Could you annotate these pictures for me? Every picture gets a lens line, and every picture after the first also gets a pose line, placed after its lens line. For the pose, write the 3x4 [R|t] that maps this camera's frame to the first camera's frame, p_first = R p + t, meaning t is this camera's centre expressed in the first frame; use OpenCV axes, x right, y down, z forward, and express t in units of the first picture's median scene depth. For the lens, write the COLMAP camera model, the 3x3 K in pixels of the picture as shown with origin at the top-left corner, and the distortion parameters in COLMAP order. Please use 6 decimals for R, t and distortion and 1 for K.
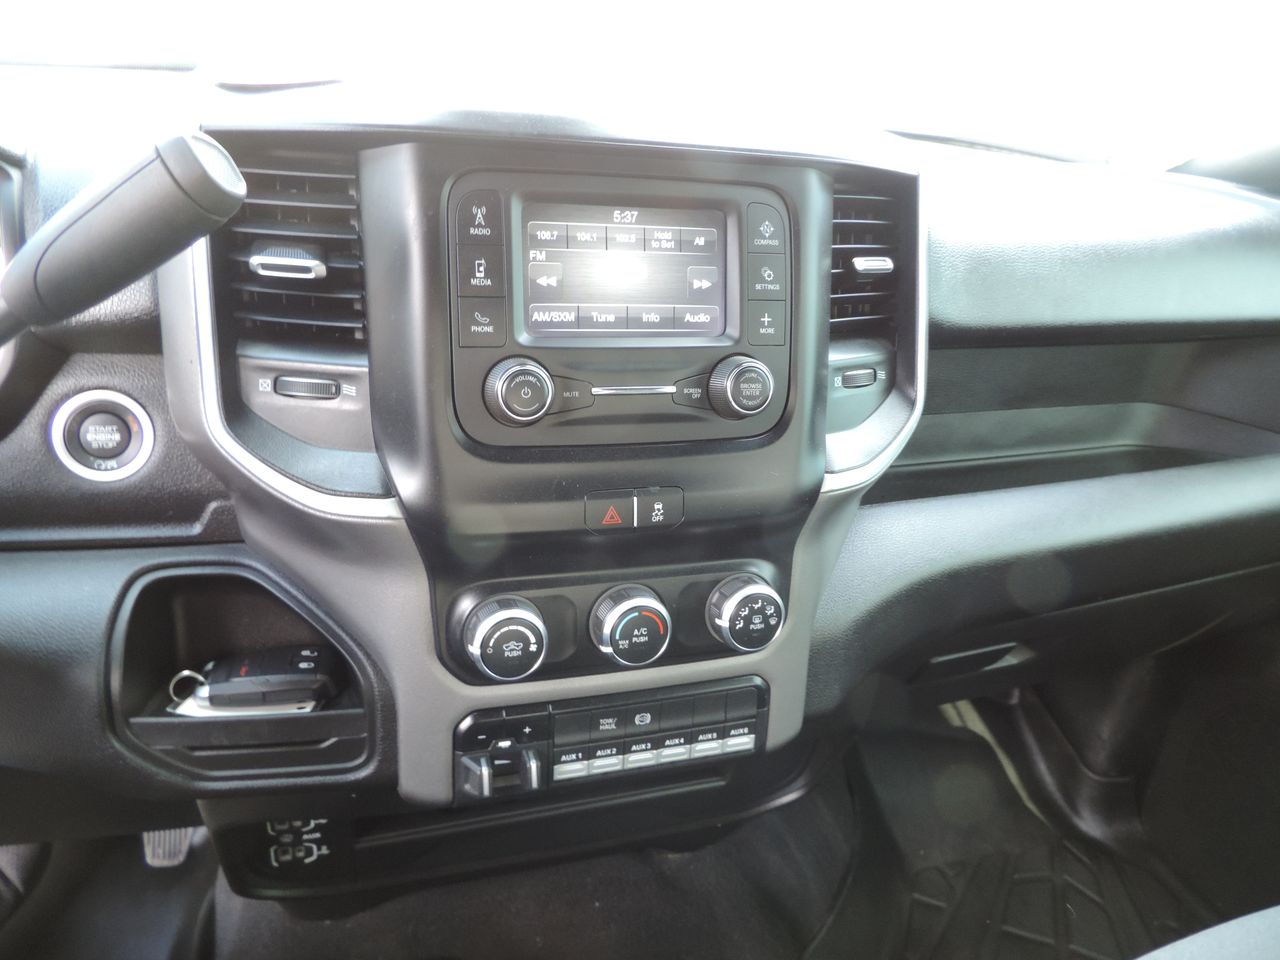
lens RADIAL K [[906.1, 0, 640.7], [0, 906.1, 480.6], [0, 0, 1]] dist [-0.001348, -0.008476]
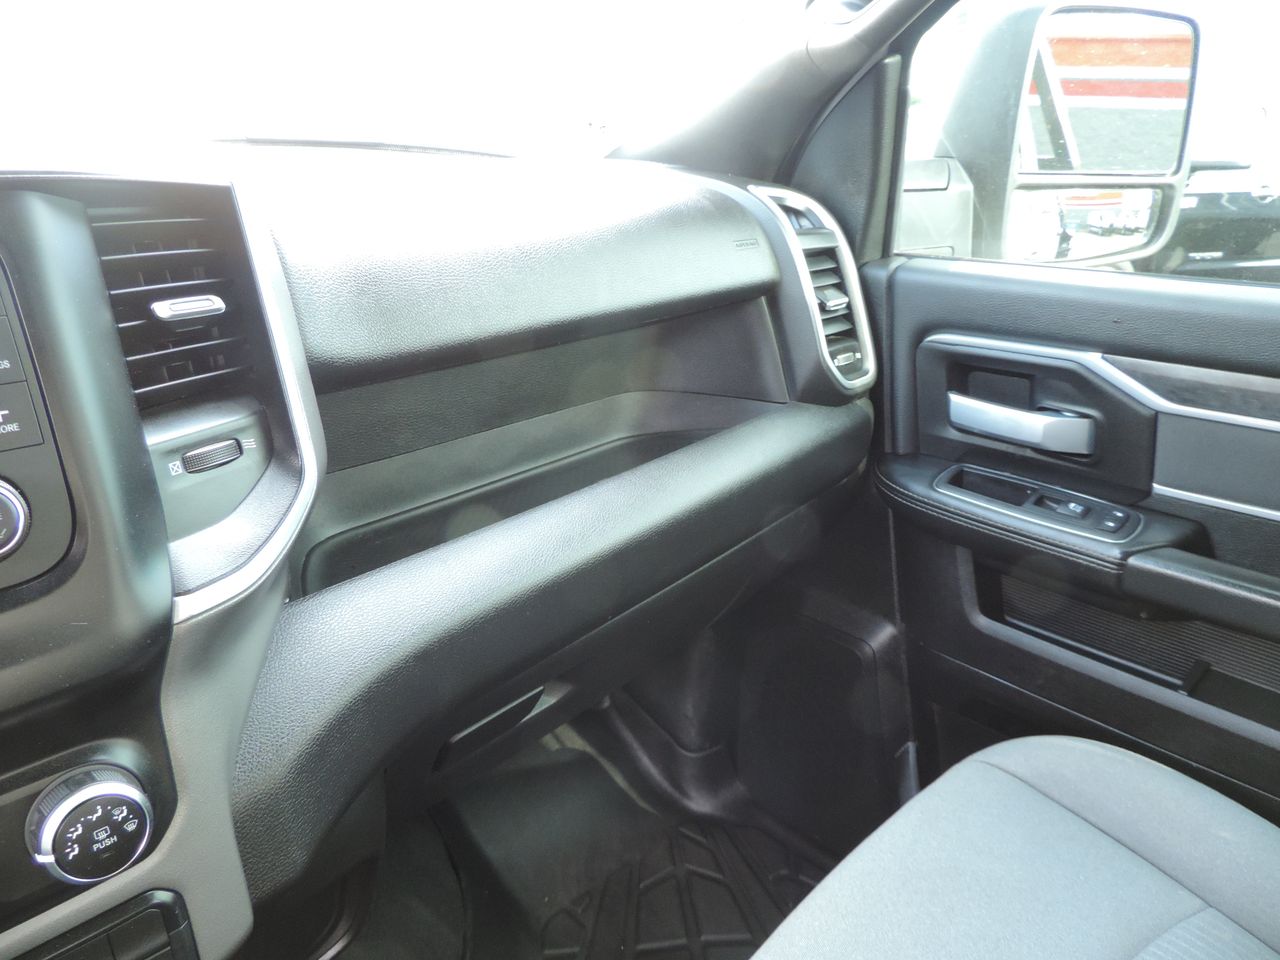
lens RADIAL K [[906.1, 0, 637.3], [0, 906.1, 481.0], [0, 0, 1]] dist [-0.001348, -0.008476]
pose [[0.891297, -0.223249, 0.394652, 0.202104], [0.230062, 0.972693, 0.030658, -0.026828], [-0.390720, 0.063469, 0.918319, 0.131099]]
